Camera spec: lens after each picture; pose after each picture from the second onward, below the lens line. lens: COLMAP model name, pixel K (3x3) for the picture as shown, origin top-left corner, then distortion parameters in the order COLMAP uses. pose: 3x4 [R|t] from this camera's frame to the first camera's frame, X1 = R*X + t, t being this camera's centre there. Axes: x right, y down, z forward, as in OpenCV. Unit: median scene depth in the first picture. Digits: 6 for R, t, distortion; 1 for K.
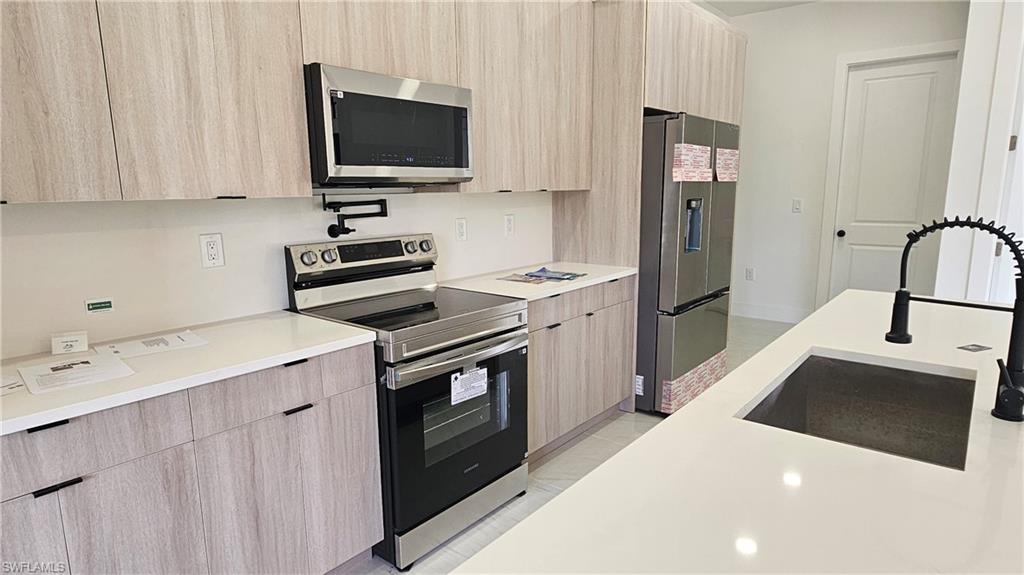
lens RADIAL K [[586.3, 0, 512.0], [0, 586.3, 287.5], [0, 0, 1]] dist [0.002767, 0.000356]
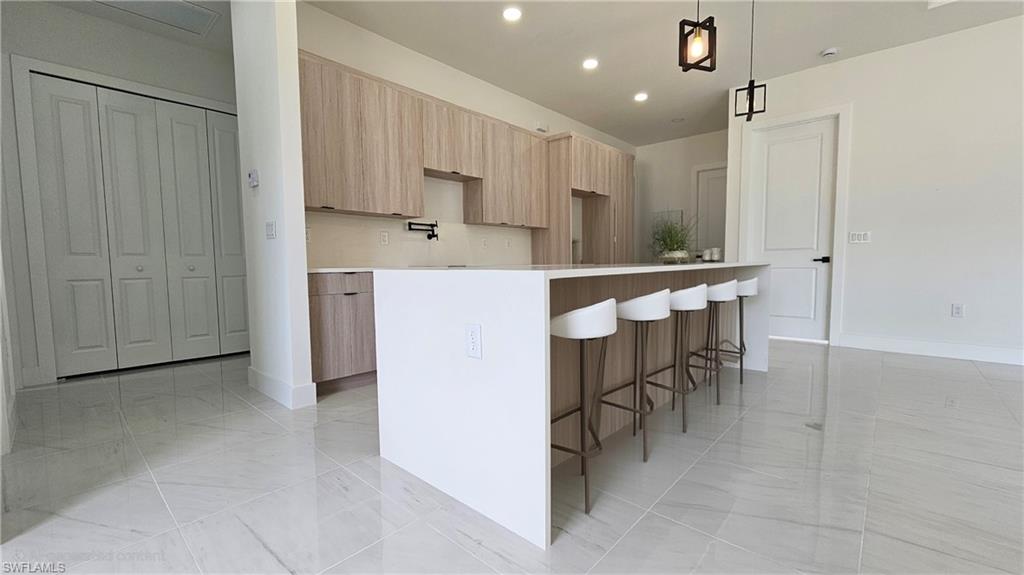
lens RADIAL K [[417.0, 0, 512.0], [0, 417.0, 287.5], [0, 0, 1]] dist [0.000333, 0.000048]
pose [[0.998719, 0.008076, -0.049951, 0.104865], [-0.013202, 0.994577, -0.103159, 0.259520], [0.048847, 0.103686, 0.993410, -0.590609]]
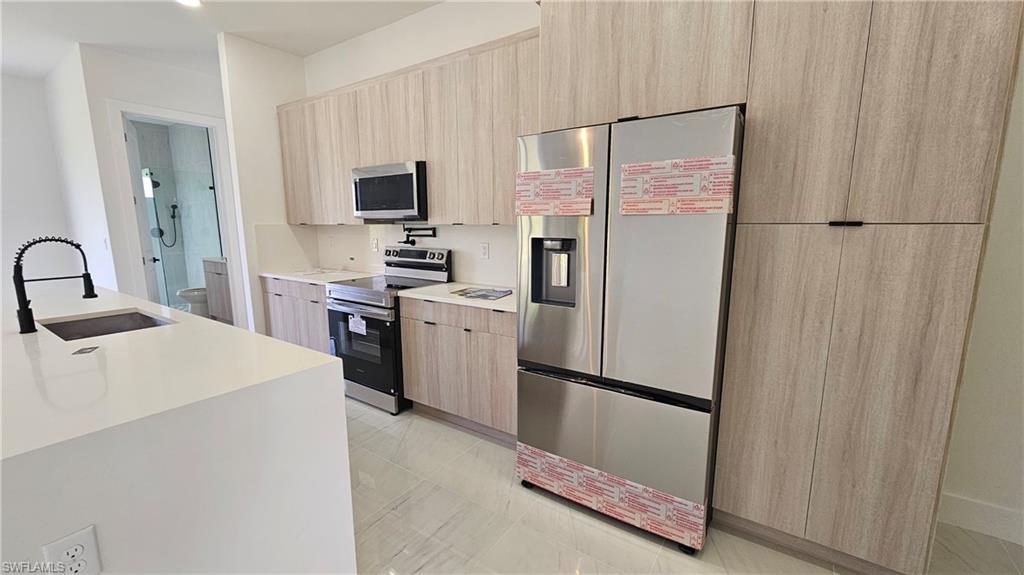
lens RADIAL K [[421.6, 0, 508.7], [0, 421.6, 291.3], [0, 0, 1]] dist [0.000098, -0.000010]
pose [[0.077737, 0.171607, -0.982094, 1.075581], [-0.168493, 0.973166, 0.156710, -0.198201], [0.982633, 0.153293, 0.104566, 1.104378]]
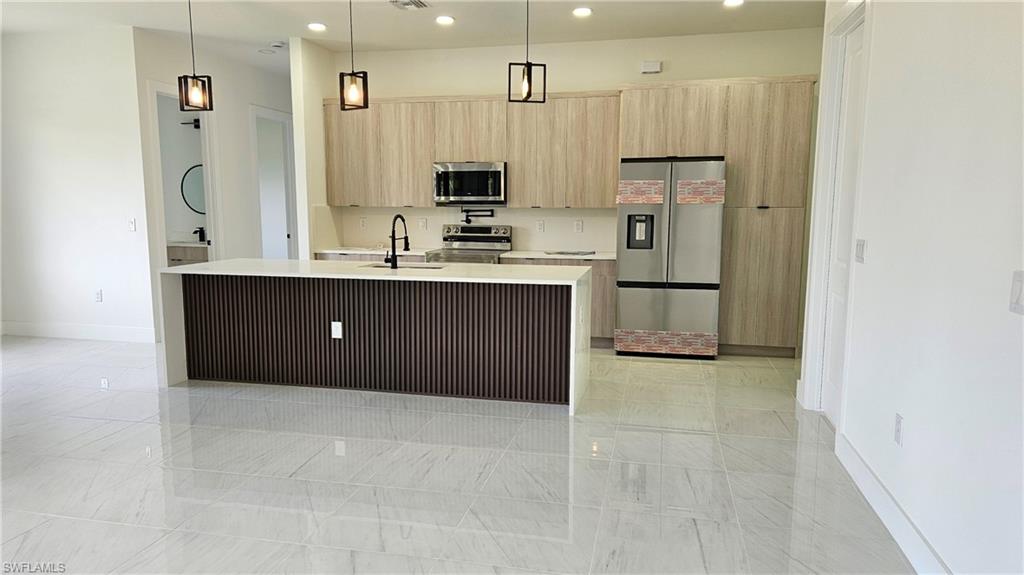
lens RADIAL K [[704.2, 0, 494.4], [0, 704.2, 288.1], [0, 0, 1]] dist [0.061036, 0.000551]
pose [[0.434297, 0.122950, -0.892339, 2.270533], [-0.160935, 0.985293, 0.057431, -0.005524], [0.886277, 0.118667, 0.447696, -0.196960]]
